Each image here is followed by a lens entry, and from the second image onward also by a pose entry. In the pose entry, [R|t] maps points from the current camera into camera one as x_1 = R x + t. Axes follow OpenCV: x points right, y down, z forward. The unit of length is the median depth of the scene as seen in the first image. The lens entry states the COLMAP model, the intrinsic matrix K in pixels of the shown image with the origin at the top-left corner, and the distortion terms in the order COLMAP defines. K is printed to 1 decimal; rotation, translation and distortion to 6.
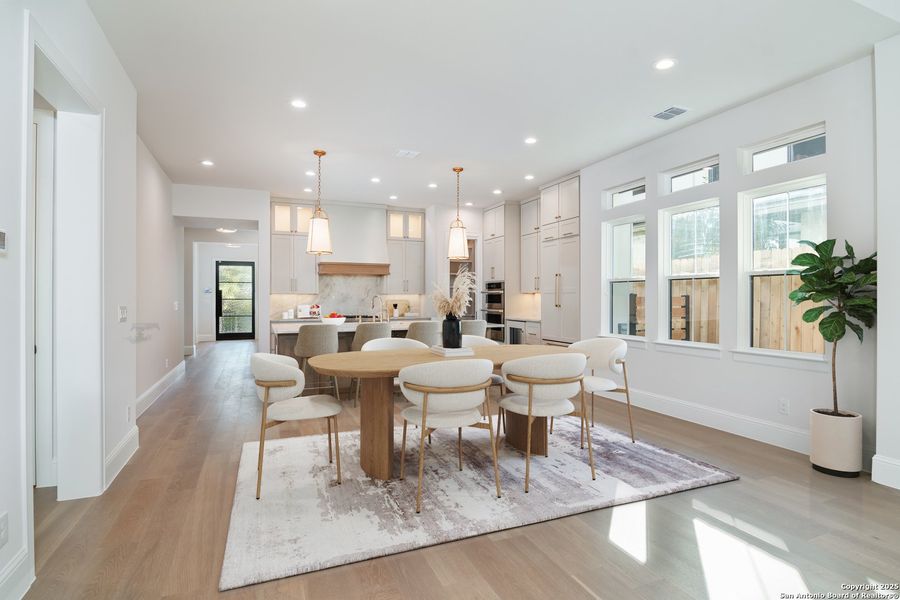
lens RADIAL K [[466.2, 0, 450.0], [0, 466.2, 300.0], [0, 0, 1]] dist [0.043111, -0.000047]
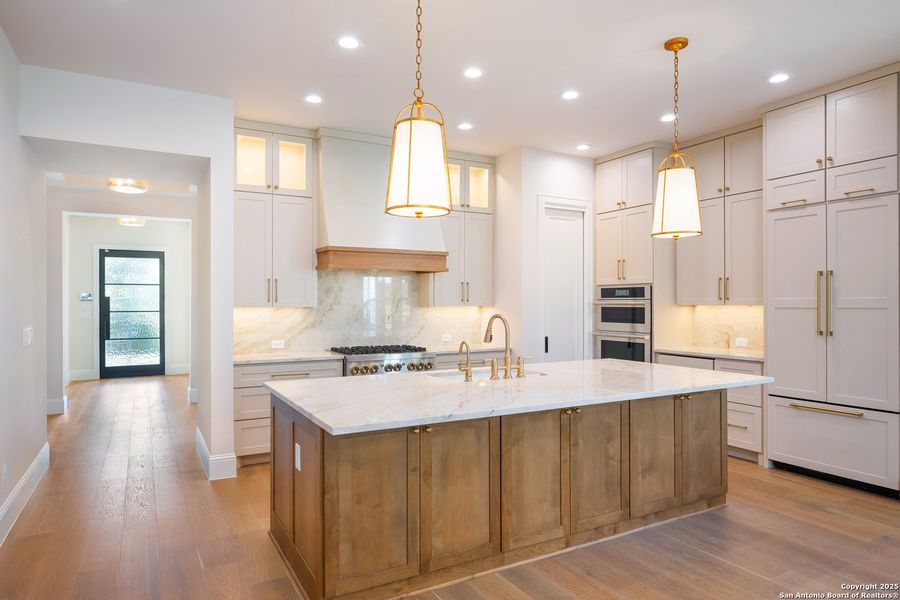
lens RADIAL K [[562.0, 0, 450.0], [0, 562.0, 300.0], [0, 0, 1]] dist [0.002264, -0.000548]
pose [[0.993787, -0.001998, 0.111278, -0.181436], [0.002772, 0.999973, -0.006796, -0.015463], [-0.111262, 0.007062, 0.993766, 0.320082]]
